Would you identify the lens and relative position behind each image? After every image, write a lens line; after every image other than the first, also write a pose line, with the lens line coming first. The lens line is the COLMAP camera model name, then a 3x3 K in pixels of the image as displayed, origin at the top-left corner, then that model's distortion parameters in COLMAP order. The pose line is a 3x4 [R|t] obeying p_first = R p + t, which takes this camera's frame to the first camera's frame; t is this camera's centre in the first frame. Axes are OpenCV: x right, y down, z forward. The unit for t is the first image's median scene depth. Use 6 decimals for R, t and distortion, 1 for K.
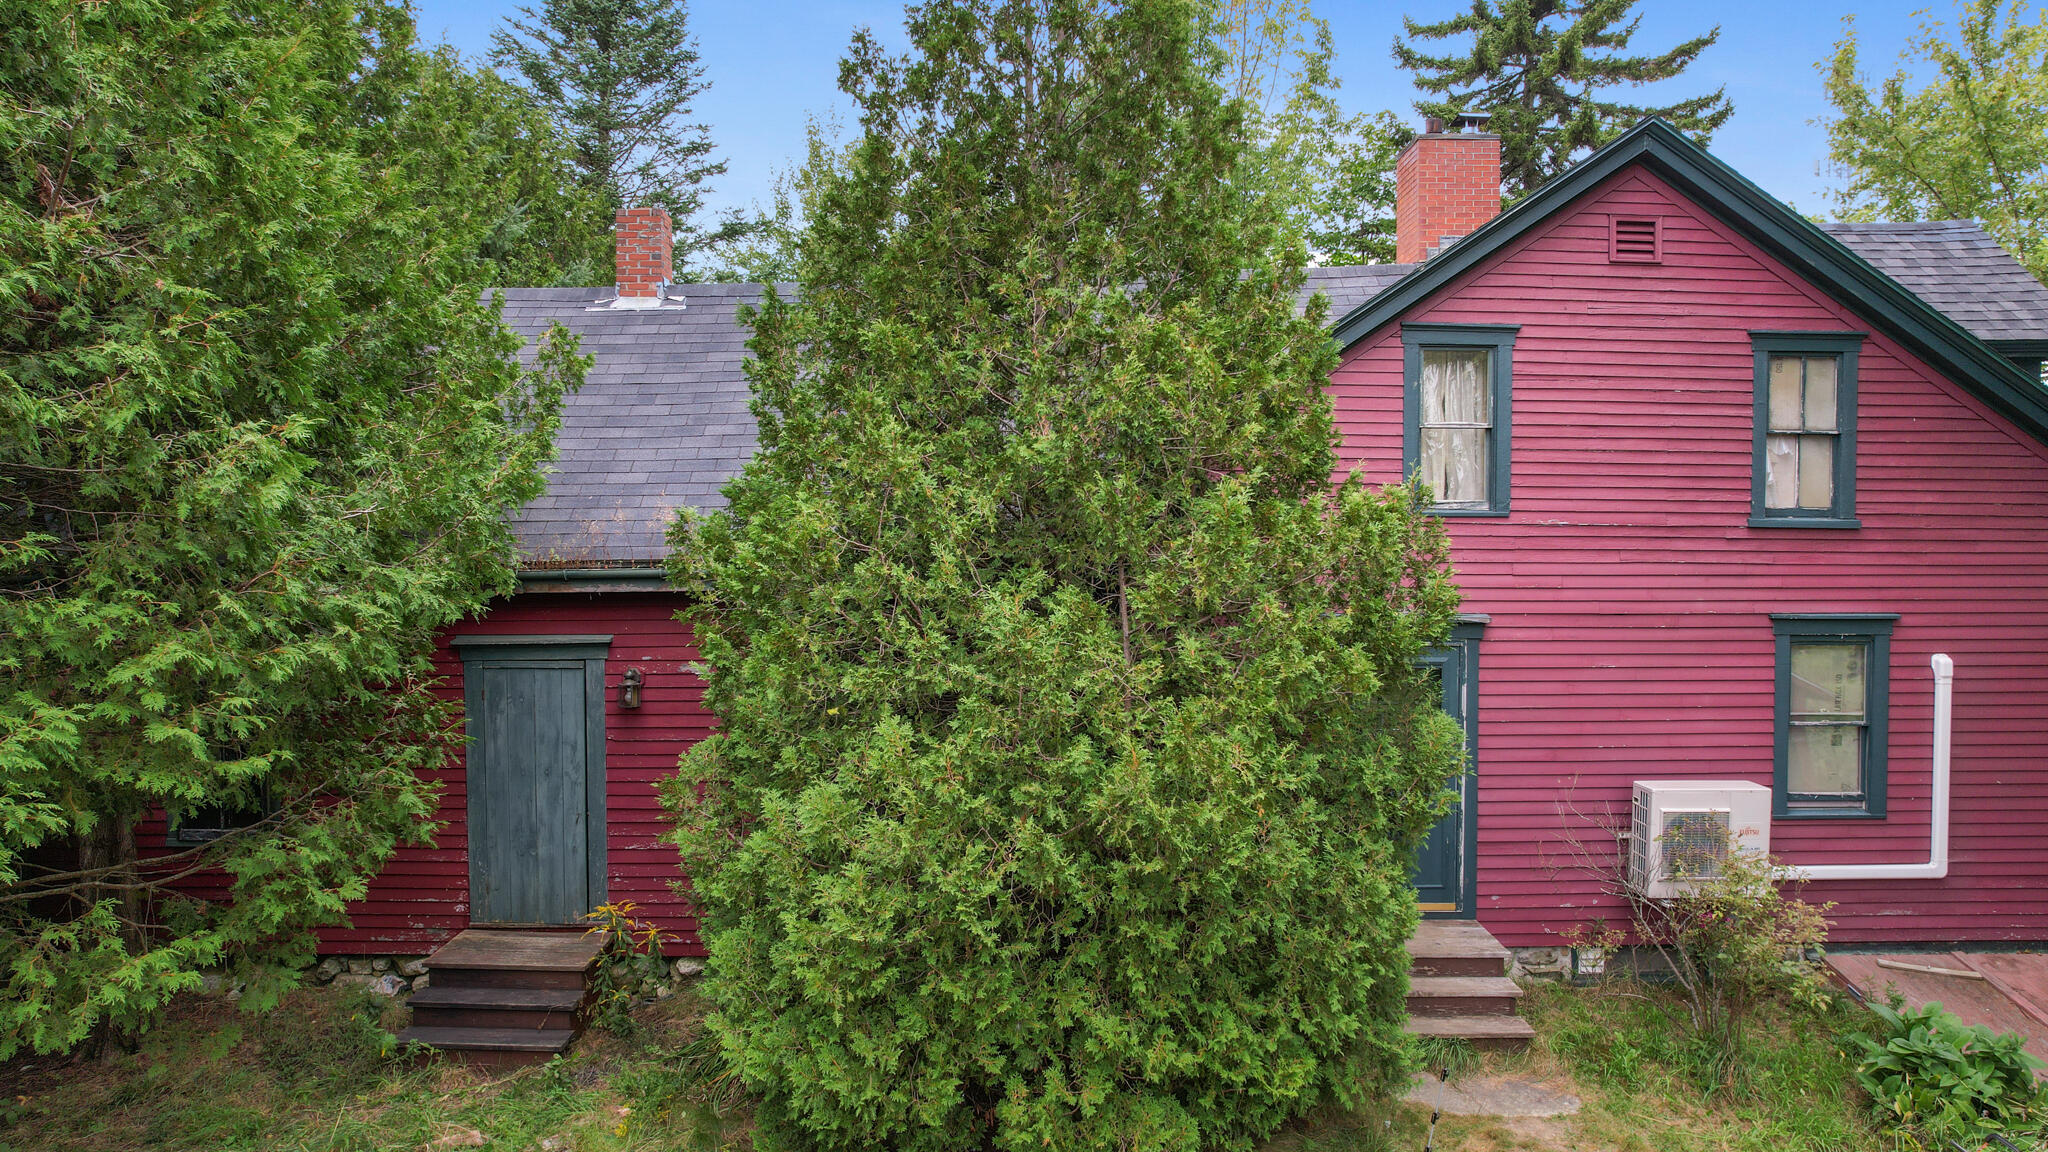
lens RADIAL K [[1303.7, 0, 934.1], [0, 1303.7, 598.3], [0, 0, 1]] dist [-0.049836, 0.031117]
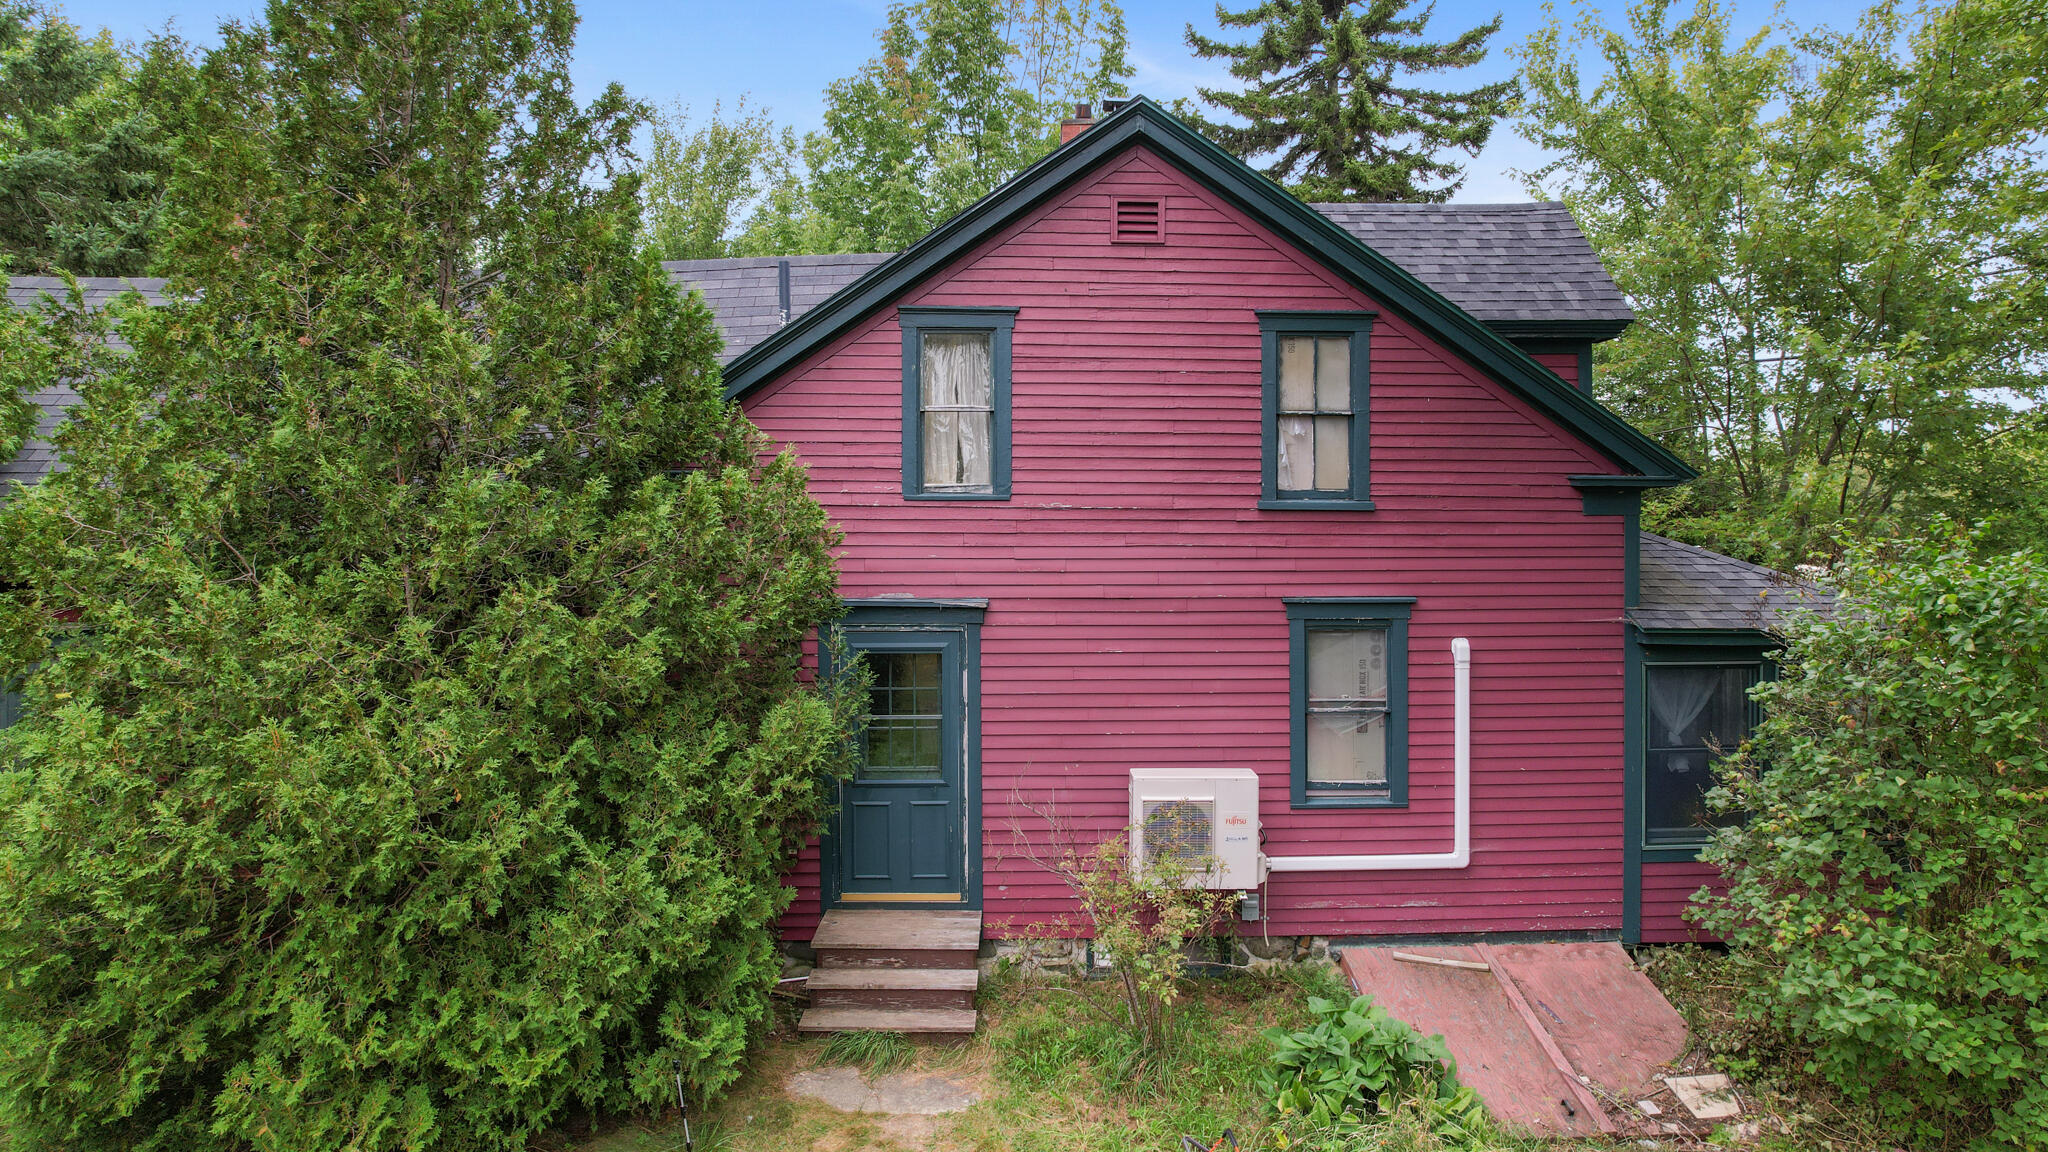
lens RADIAL K [[1303.7, 0, 1055.5], [0, 1303.7, 548.1], [0, 0, 1]] dist [-0.049836, 0.031117]
pose [[0.999986, -0.002643, 0.004594, 0.473085], [0.002780, 0.999542, -0.030136, 0.003766], [-0.004512, 0.030148, 0.999535, 0.005723]]
